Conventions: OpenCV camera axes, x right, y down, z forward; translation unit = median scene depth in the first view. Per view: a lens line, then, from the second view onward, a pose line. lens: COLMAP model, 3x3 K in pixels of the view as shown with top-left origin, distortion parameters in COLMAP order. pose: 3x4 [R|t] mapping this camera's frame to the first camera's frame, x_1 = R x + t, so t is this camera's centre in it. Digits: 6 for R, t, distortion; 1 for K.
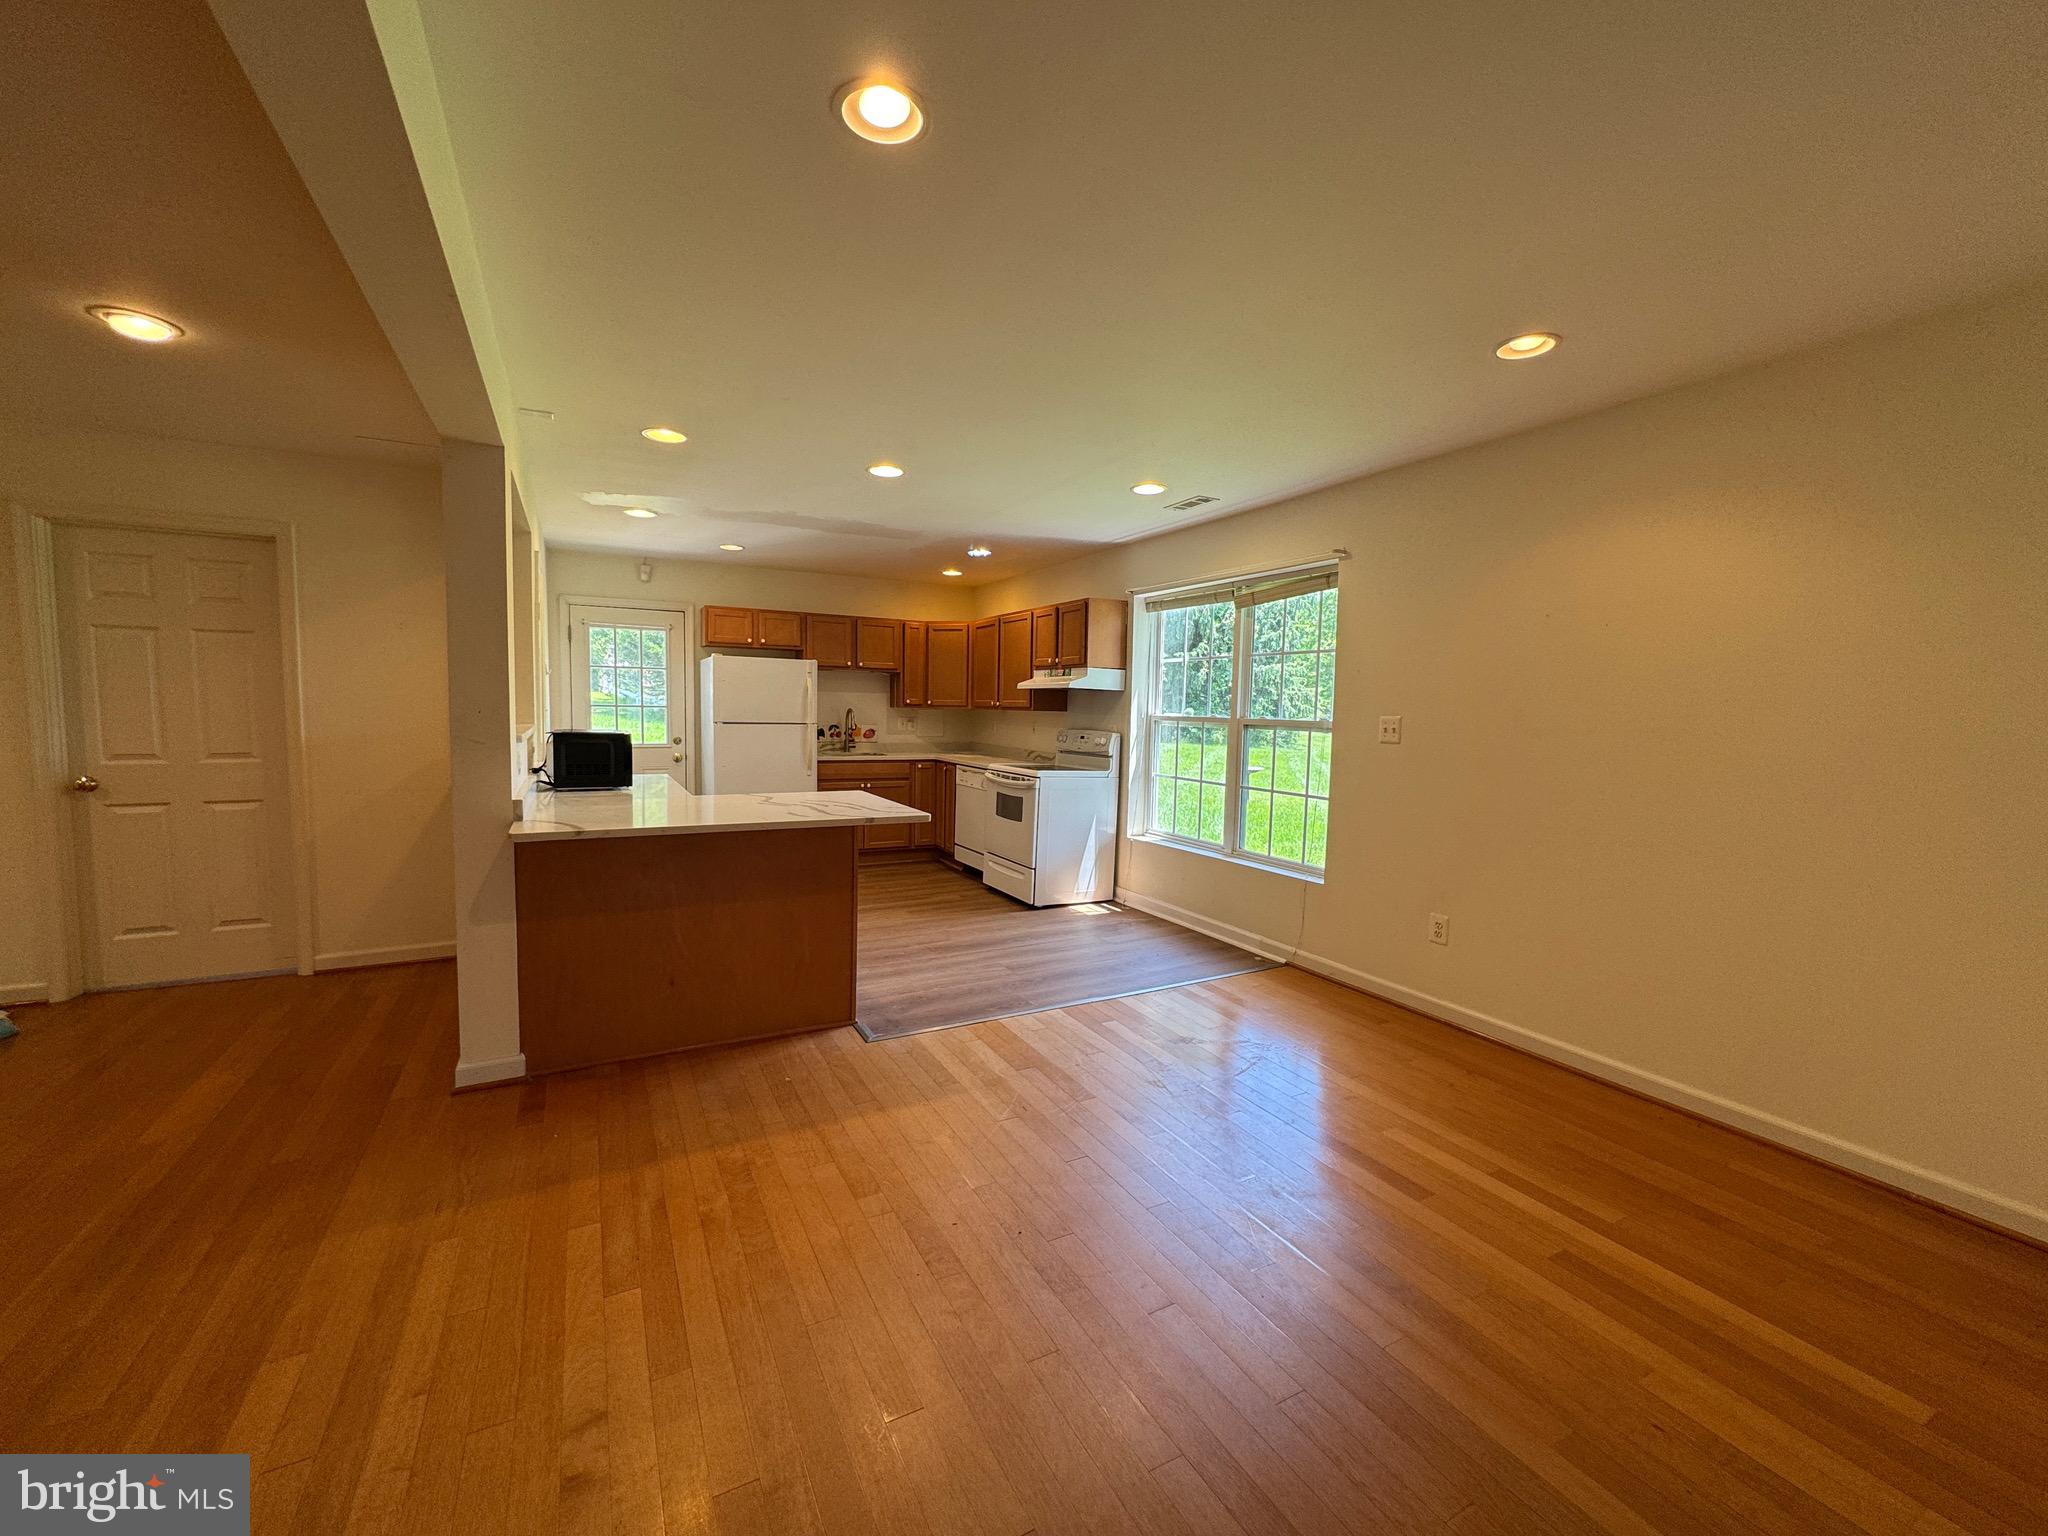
lens RADIAL K [[826.1, 0, 1025.3], [0, 826.1, 770.3], [0, 0, 1]] dist [-0.002057, -0.000231]
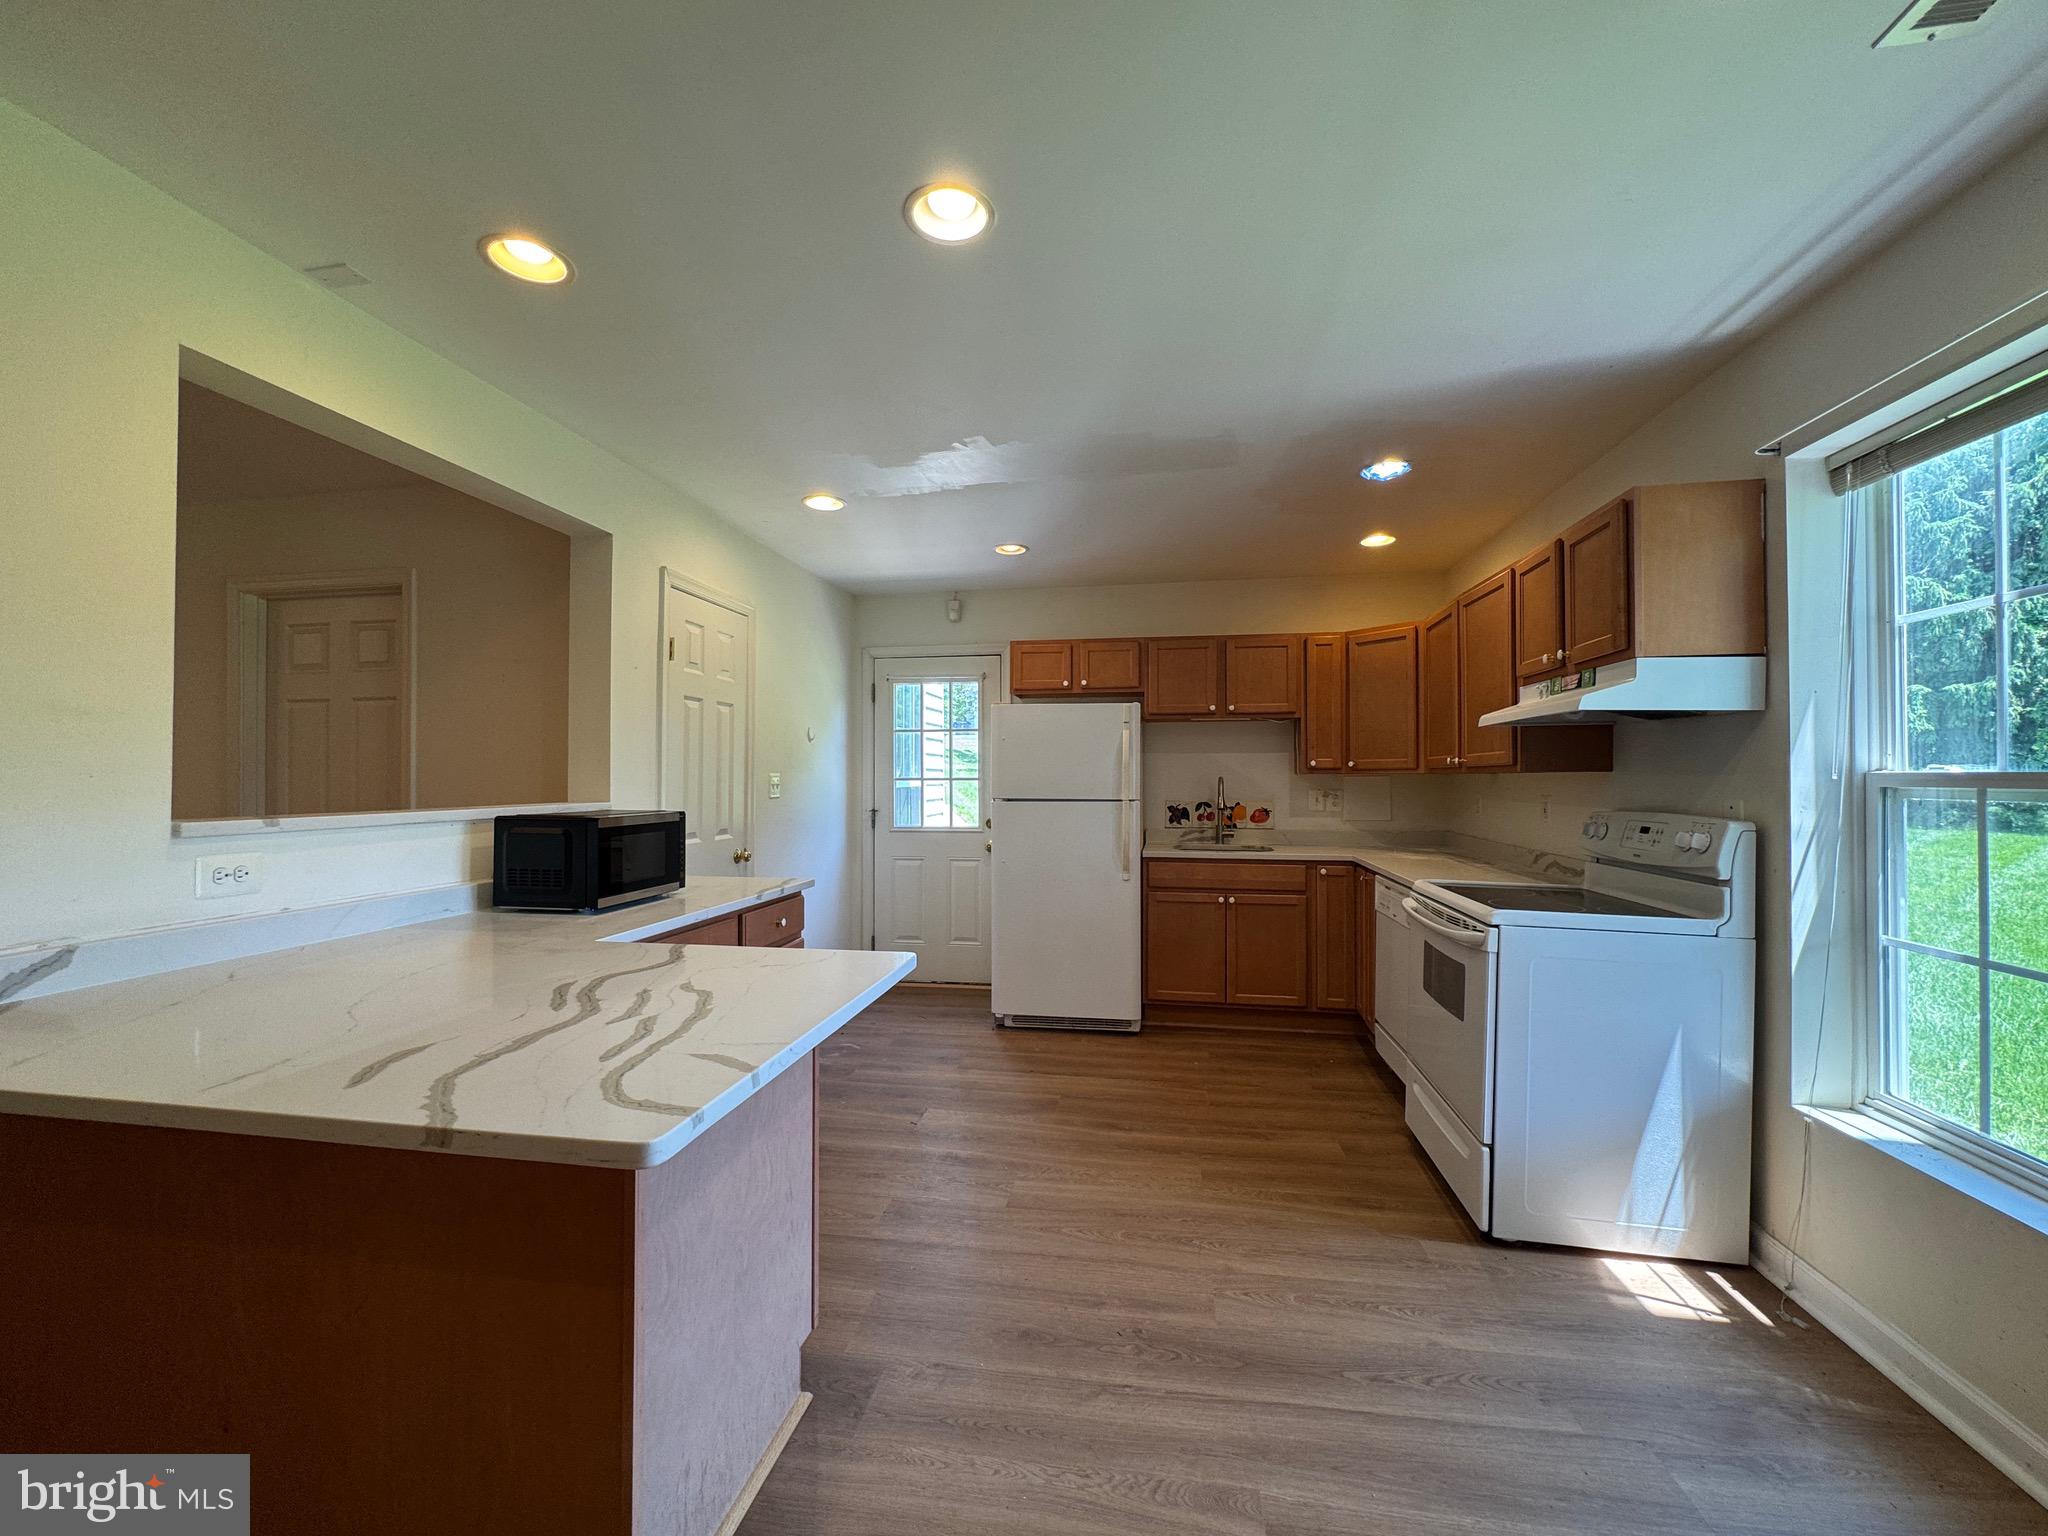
lens RADIAL K [[826.1, 0, 1025.3], [0, 826.1, 770.3], [0, 0, 1]] dist [-0.002057, -0.000231]
pose [[0.788039, -0.026277, -0.615064, 0.082599], [-0.031230, 0.996096, -0.082567, -0.026263], [0.614832, 0.084274, 0.784142, 0.484337]]
